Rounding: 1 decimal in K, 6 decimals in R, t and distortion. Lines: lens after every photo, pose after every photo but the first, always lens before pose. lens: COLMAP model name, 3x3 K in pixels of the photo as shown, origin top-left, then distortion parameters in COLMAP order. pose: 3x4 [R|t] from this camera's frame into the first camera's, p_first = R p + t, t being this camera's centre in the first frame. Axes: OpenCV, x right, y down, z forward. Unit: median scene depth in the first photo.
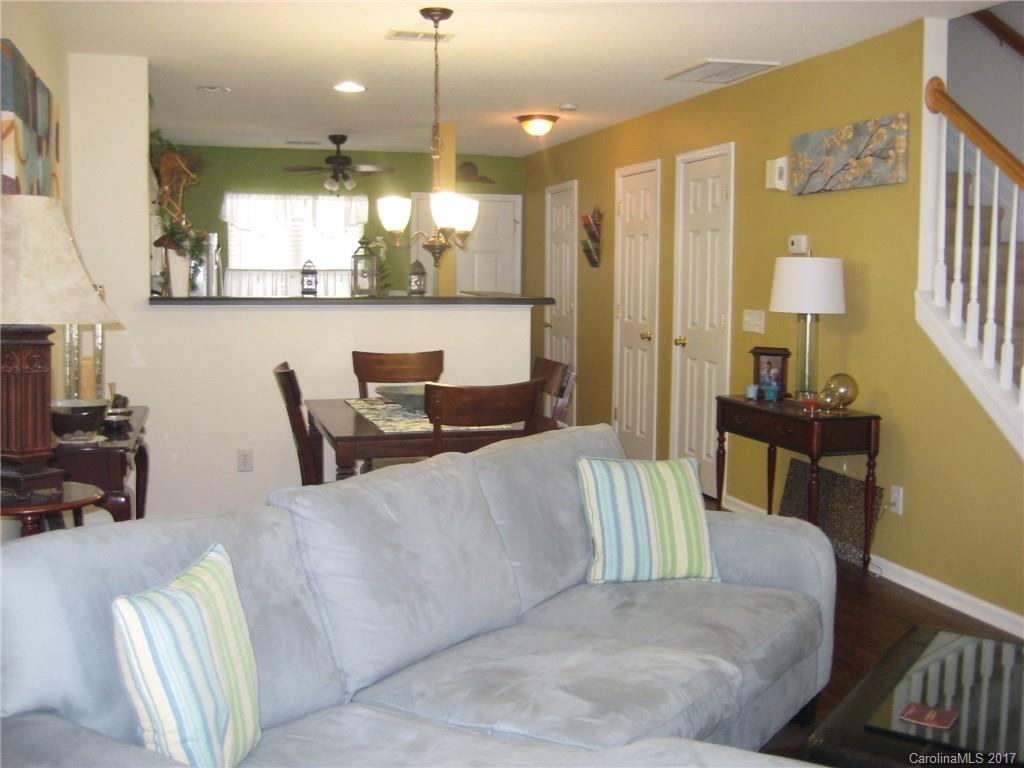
lens RADIAL K [[1075.4, 0, 512.0], [0, 1075.4, 384.0], [0, 0, 1]] dist [-0.139116, 0.174635]
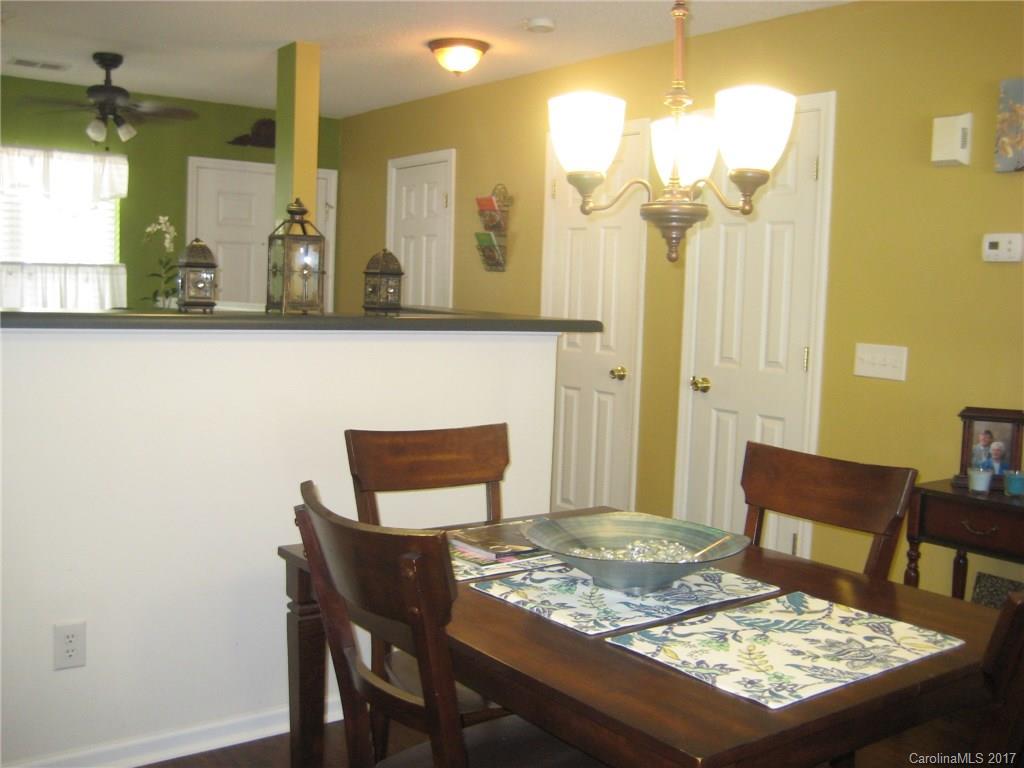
lens RADIAL K [[1075.4, 0, 512.0], [0, 1075.4, 384.0], [0, 0, 1]] dist [-0.139116, 0.174635]
pose [[0.939337, -0.004958, 0.342959, -0.174596], [0.007158, 0.999961, -0.005149, -0.034569], [-0.342920, 0.007292, 0.939336, 0.371099]]
